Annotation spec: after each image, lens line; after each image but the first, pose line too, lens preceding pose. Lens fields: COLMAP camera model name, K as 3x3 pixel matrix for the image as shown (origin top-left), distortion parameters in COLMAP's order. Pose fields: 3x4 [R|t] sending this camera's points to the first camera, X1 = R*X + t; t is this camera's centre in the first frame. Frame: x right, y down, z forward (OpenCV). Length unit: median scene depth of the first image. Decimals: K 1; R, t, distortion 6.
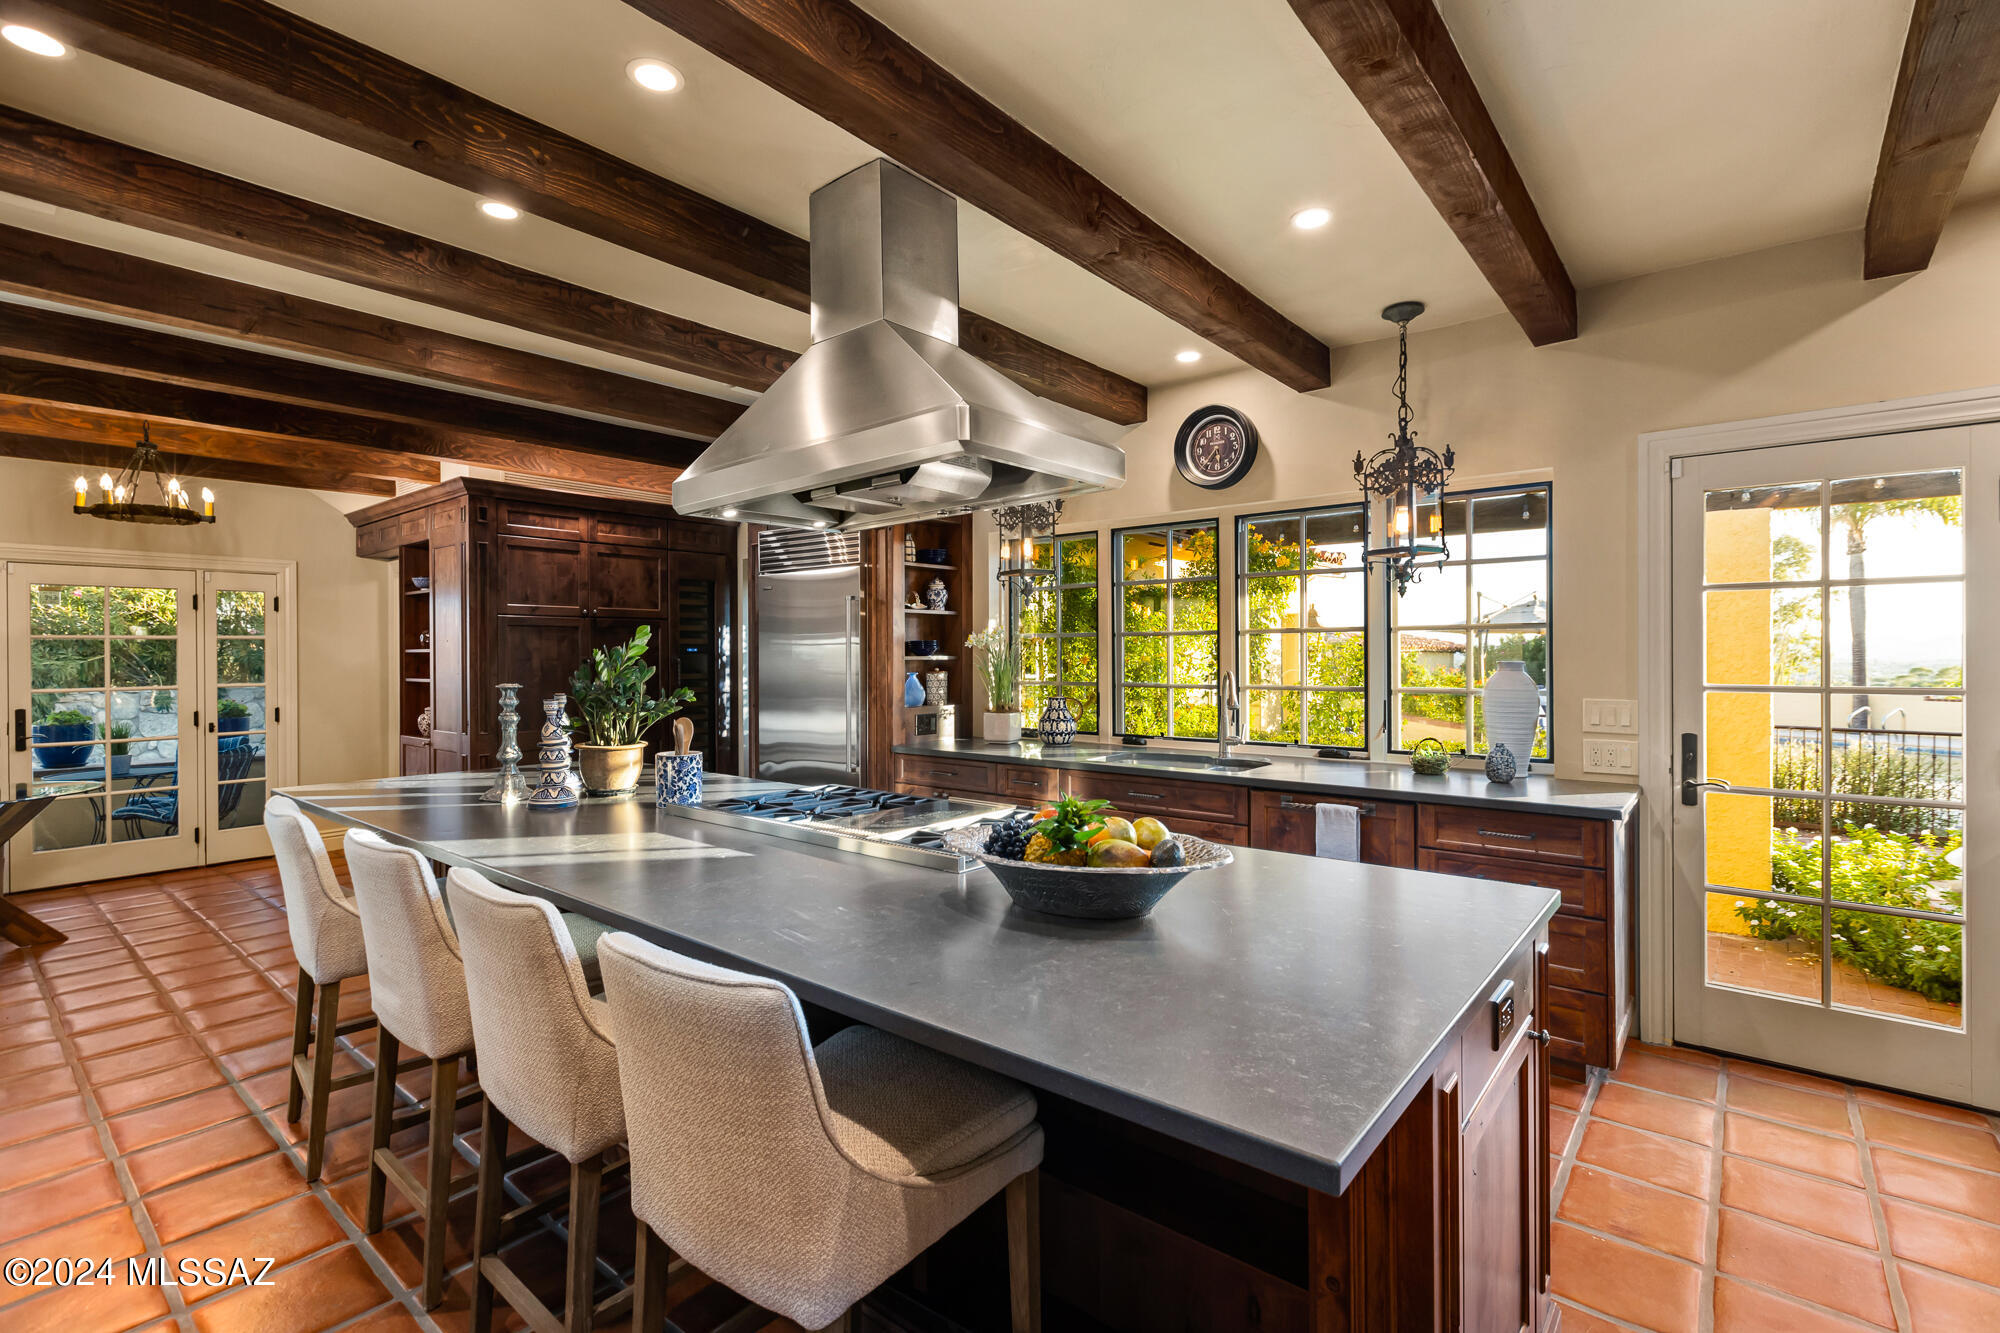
lens RADIAL K [[890.6, 0, 1005.6], [0, 890.6, 651.9], [0, 0, 1]] dist [-0.000592, -0.000323]
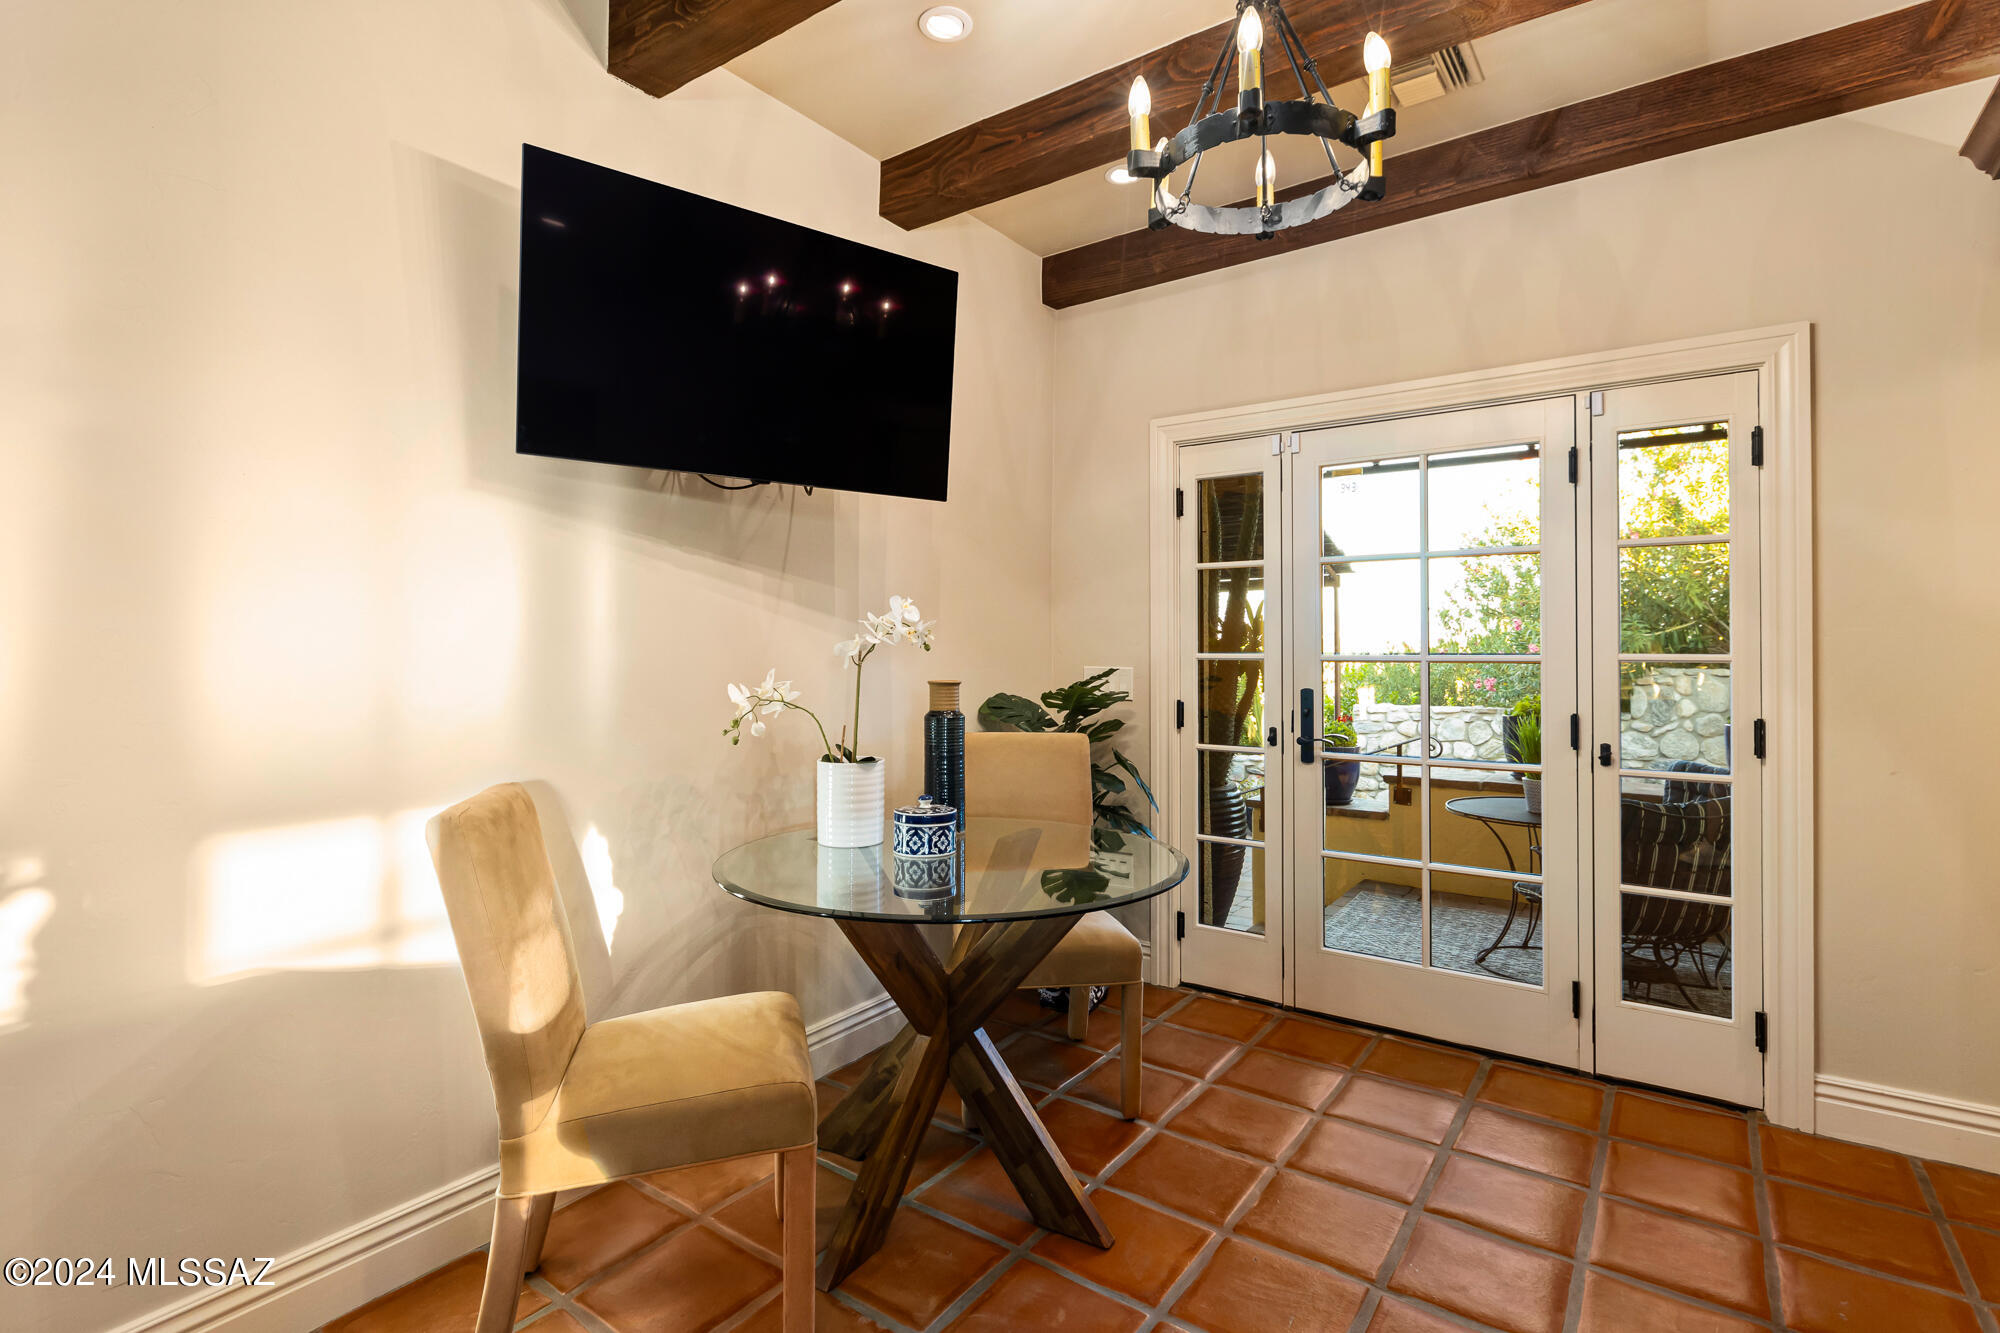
lens RADIAL K [[973.4, 0, 999.5], [0, 973.4, 635.0], [0, 0, 1]] dist [0.000034, -0.000063]
pose [[0.067260, -0.005439, -0.997721, -0.446412], [0.002022, 0.999984, -0.005315, 0.029467], [0.997733, -0.001660, 0.067270, 0.678522]]
